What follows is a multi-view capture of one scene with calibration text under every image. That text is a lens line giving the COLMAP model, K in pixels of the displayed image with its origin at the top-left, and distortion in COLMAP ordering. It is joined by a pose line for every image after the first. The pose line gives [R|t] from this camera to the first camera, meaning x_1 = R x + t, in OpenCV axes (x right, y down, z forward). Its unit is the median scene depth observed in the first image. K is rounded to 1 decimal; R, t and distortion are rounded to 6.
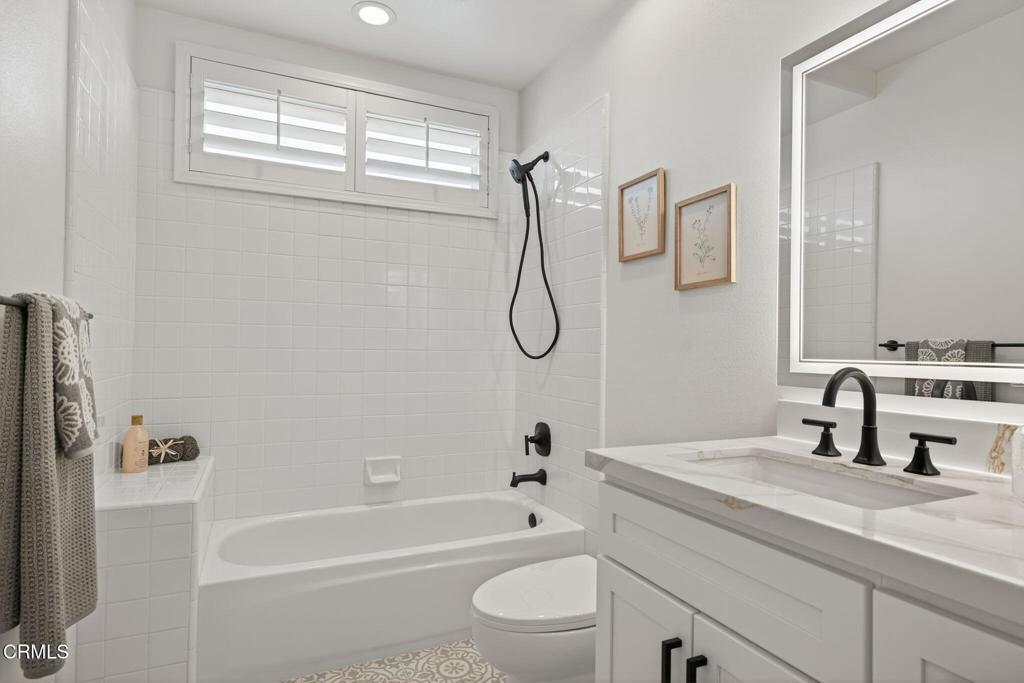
lens RADIAL K [[552.1, 0, 509.2], [0, 552.1, 346.7], [0, 0, 1]] dist [-0.011576, 0.001818]
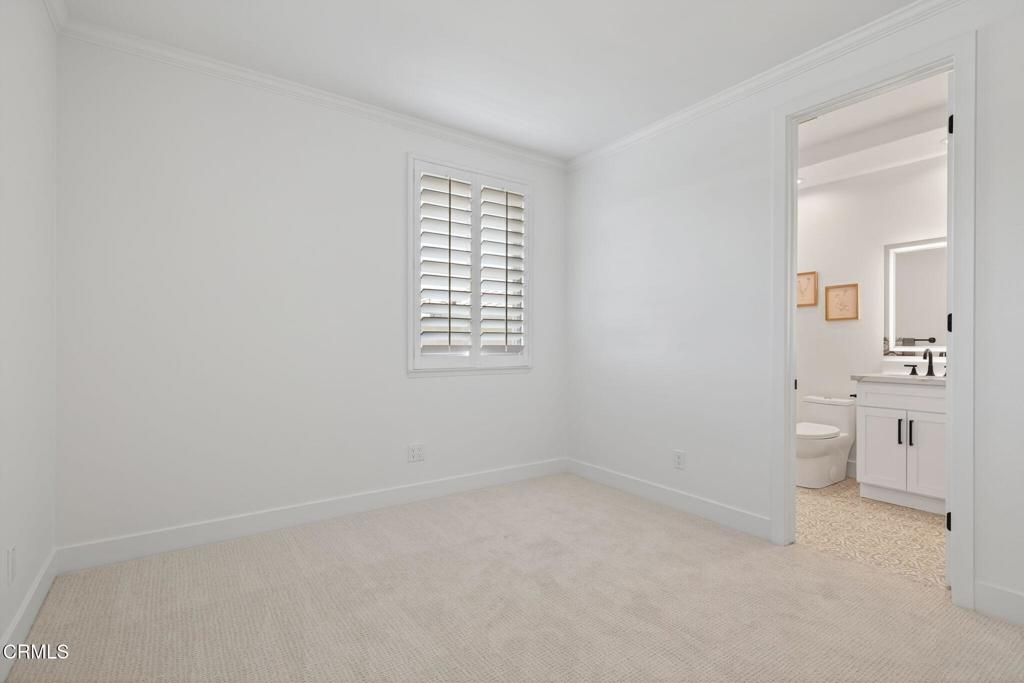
lens RADIAL K [[491.0, 0, 512.9], [0, 491.0, 341.4], [0, 0, 1]] dist [0.011639, 0.000058]
pose [[0.983286, -0.012320, 0.181650, -1.346086], [0.011224, 0.999912, 0.007063, -0.032842], [-0.181721, -0.004906, 0.983338, -0.863231]]
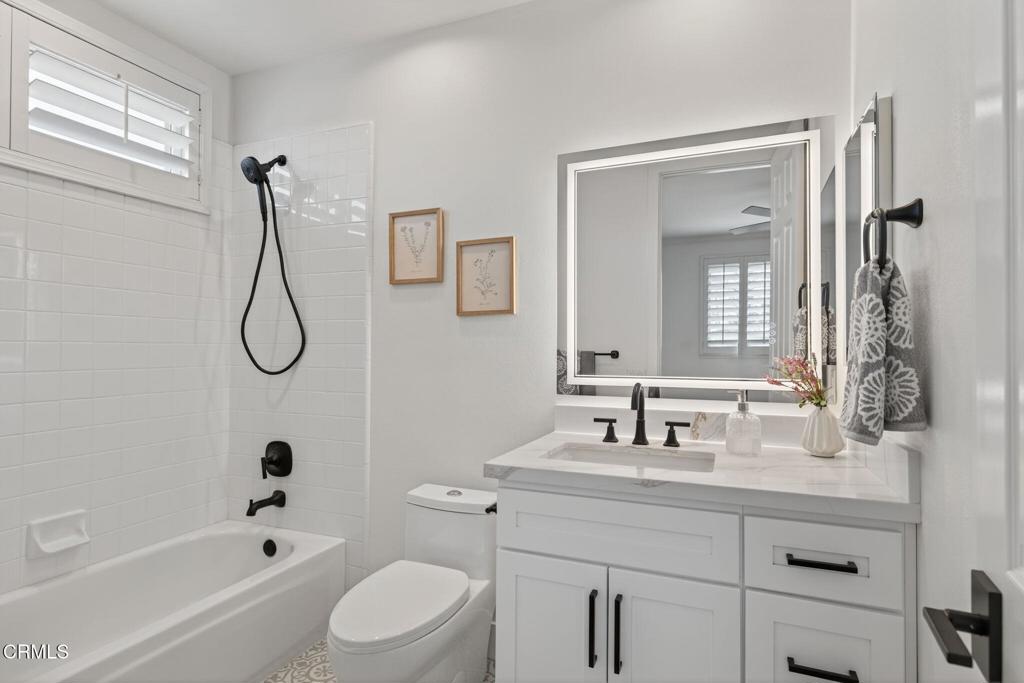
lens RADIAL K [[531.5, 0, 520.5], [0, 531.5, 341.8], [0, 0, 1]] dist [-0.018017, 0.002582]
pose [[0.726640, -0.001077, 0.687017, -0.328617], [0.001318, 0.999999, 0.000173, -0.040811], [-0.687017, 0.000780, 0.726641, 0.073335]]
